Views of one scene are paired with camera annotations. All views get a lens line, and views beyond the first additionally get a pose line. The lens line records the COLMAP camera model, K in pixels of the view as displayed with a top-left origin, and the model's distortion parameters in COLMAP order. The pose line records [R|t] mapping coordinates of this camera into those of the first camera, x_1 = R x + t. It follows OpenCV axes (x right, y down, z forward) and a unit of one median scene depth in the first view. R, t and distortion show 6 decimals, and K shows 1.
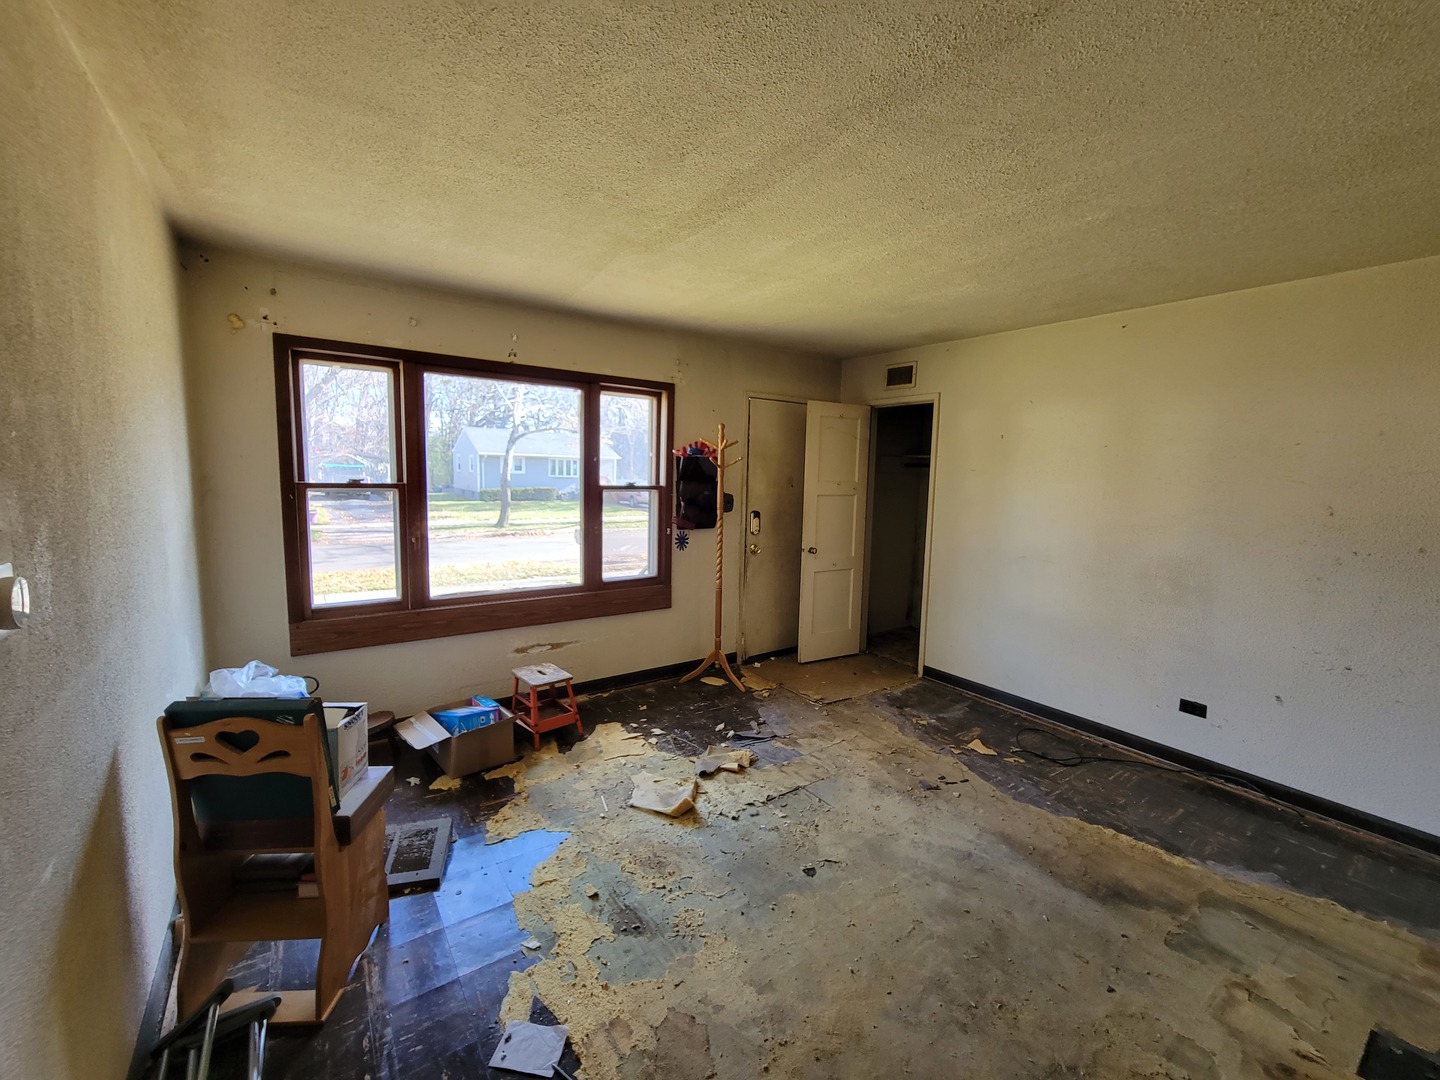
lens RADIAL K [[588.2, 0, 720.0], [0, 588.2, 540.0], [0, 0, 1]] dist [-0.000453, -0.000622]
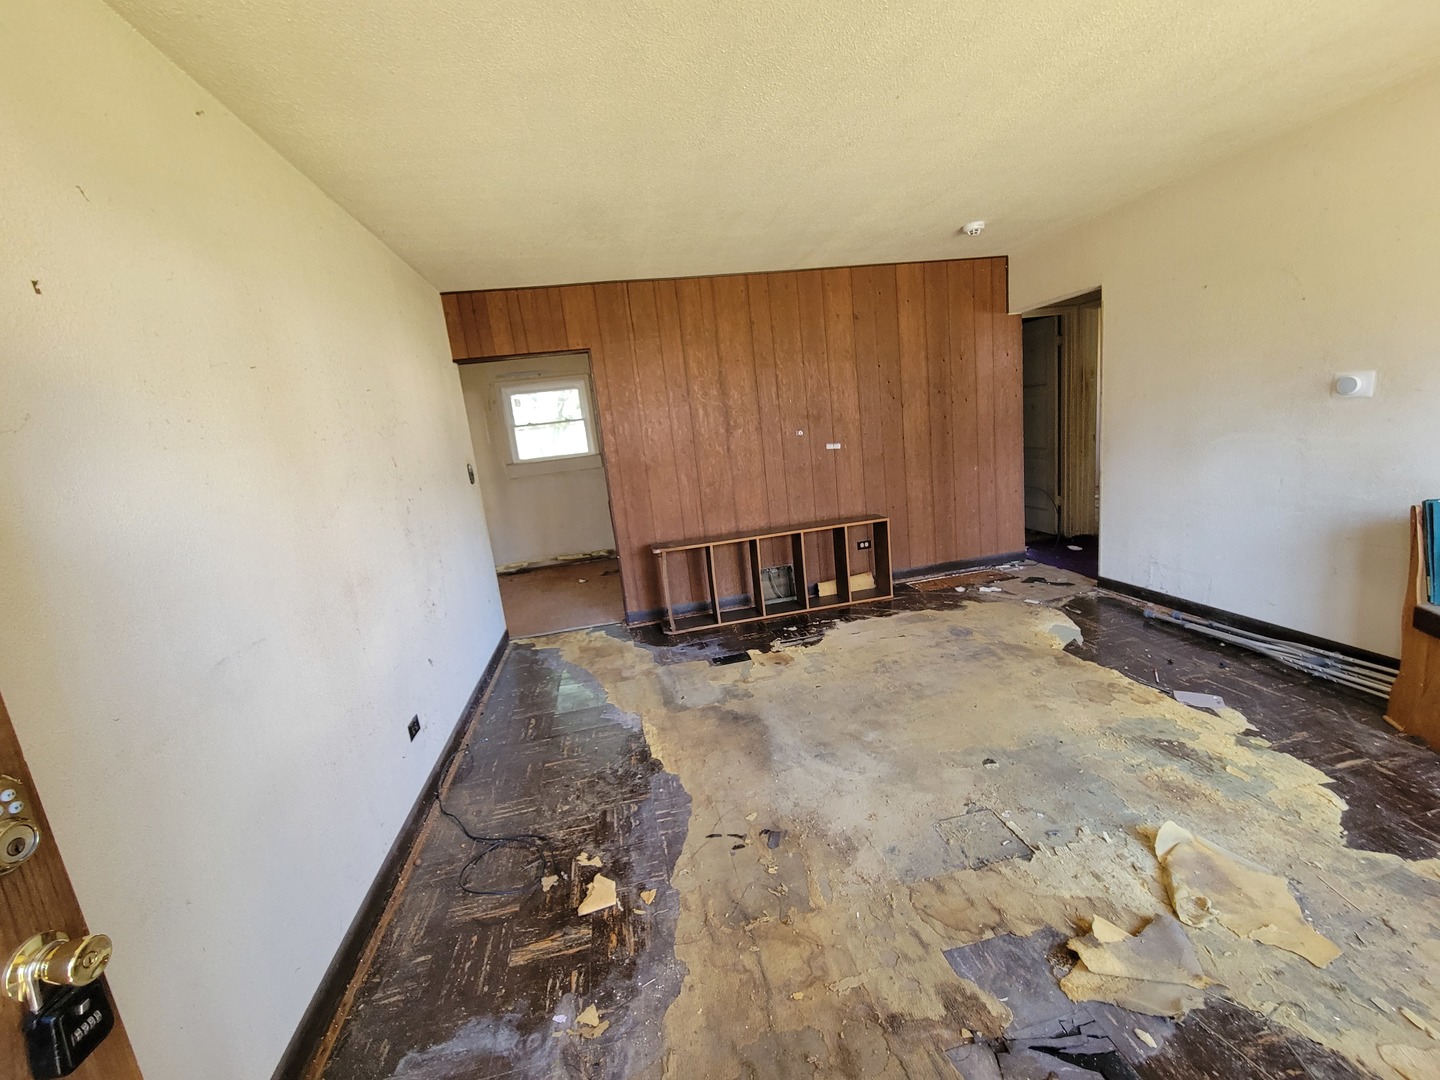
lens RADIAL K [[588.2, 0, 720.0], [0, 588.2, 540.0], [0, 0, 1]] dist [-0.000453, -0.000622]
pose [[-0.907788, -0.011177, 0.419280, 0.124134], [0.133518, 0.939942, 0.314137, -0.152519], [-0.397610, 0.341152, -0.851776, 1.559923]]
